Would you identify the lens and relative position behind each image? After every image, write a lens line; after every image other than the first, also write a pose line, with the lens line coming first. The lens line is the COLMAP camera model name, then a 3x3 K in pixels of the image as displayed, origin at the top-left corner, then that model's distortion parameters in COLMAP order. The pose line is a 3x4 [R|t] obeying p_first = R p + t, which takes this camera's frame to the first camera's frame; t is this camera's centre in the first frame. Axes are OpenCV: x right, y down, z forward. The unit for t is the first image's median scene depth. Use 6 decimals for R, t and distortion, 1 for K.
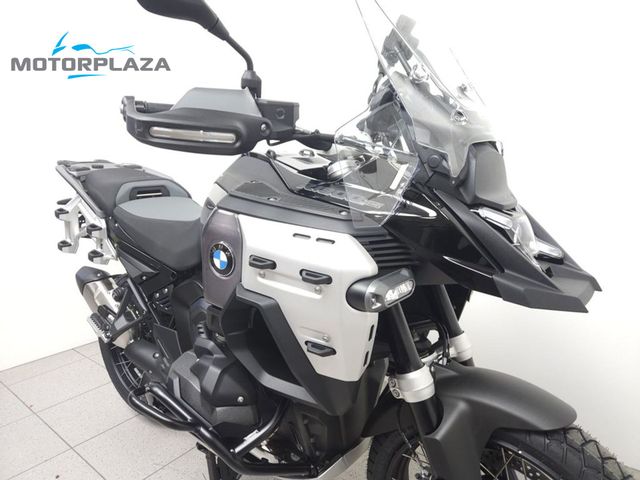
lens RADIAL K [[433.4, 0, 320.0], [0, 433.4, 240.0], [0, 0, 1]] dist [0.060098, -0.001343]
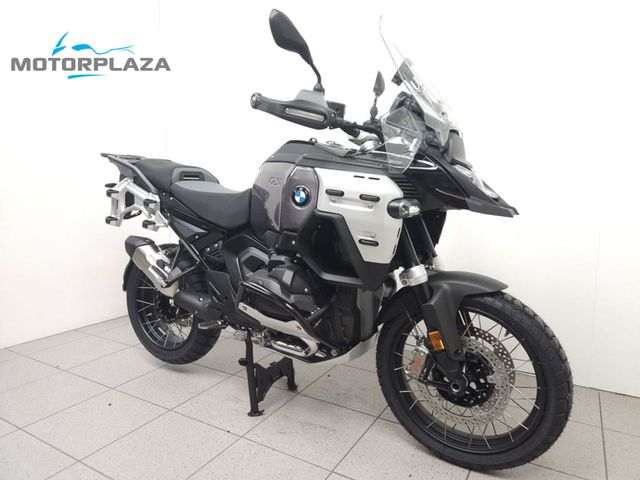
lens RADIAL K [[433.4, 0, 320.0], [0, 433.4, 240.0], [0, 0, 1]] dist [0.060098, -0.001343]
pose [[0.987308, 0.012027, 0.158364, -0.408119], [-0.000041, 0.997148, -0.075469, 0.325021], [-0.158820, 0.074505, 0.984492, -0.574763]]
